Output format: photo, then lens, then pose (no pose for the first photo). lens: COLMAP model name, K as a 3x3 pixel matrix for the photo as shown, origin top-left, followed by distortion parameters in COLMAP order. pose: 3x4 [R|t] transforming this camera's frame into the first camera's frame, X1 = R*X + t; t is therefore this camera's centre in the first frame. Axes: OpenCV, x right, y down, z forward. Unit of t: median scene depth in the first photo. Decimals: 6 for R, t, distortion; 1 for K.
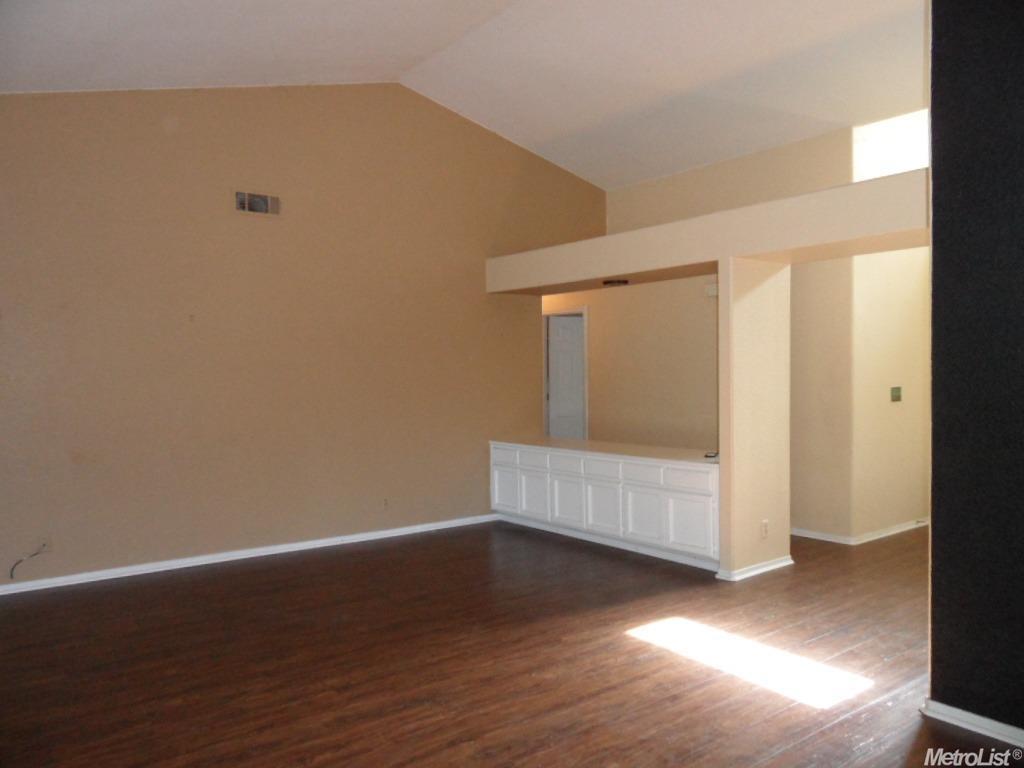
lens RADIAL K [[756.7, 0, 510.3], [0, 756.7, 381.9], [0, 0, 1]] dist [-0.025972, 0.006917]
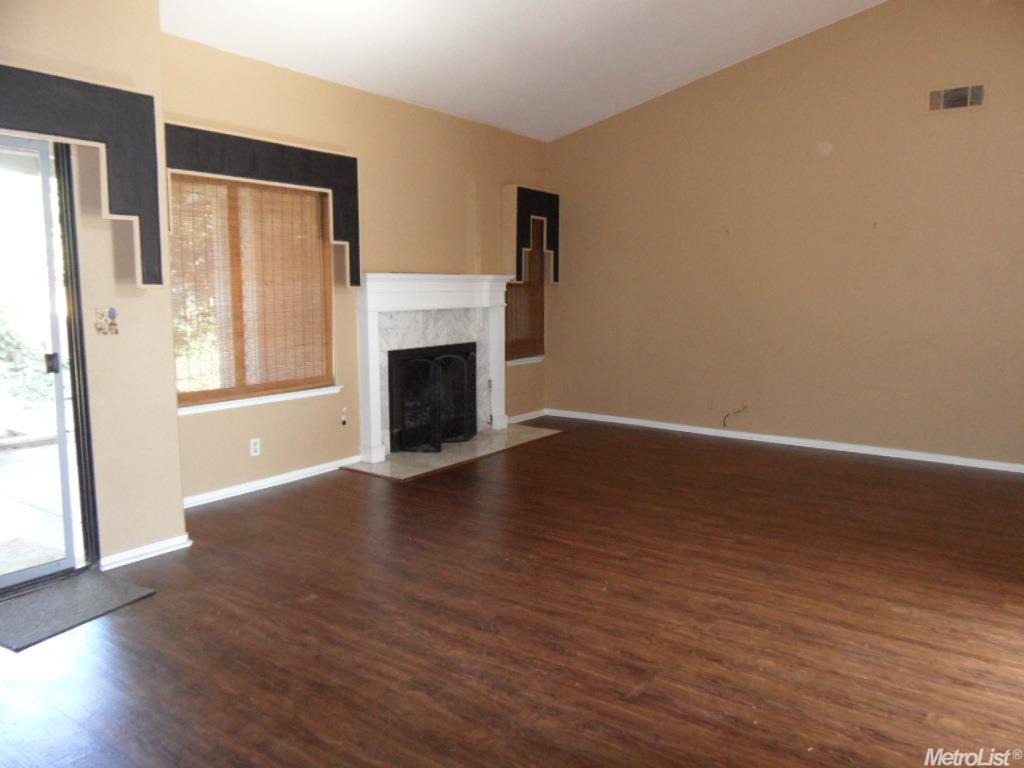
lens RADIAL K [[756.7, 0, 509.7], [0, 756.7, 385.4], [0, 0, 1]] dist [-0.025972, 0.006917]
pose [[0.298206, 0.135787, -0.944794, 0.782086], [-0.015341, 0.990383, 0.137497, 0.001868], [0.954378, -0.026508, 0.297421, 0.305439]]
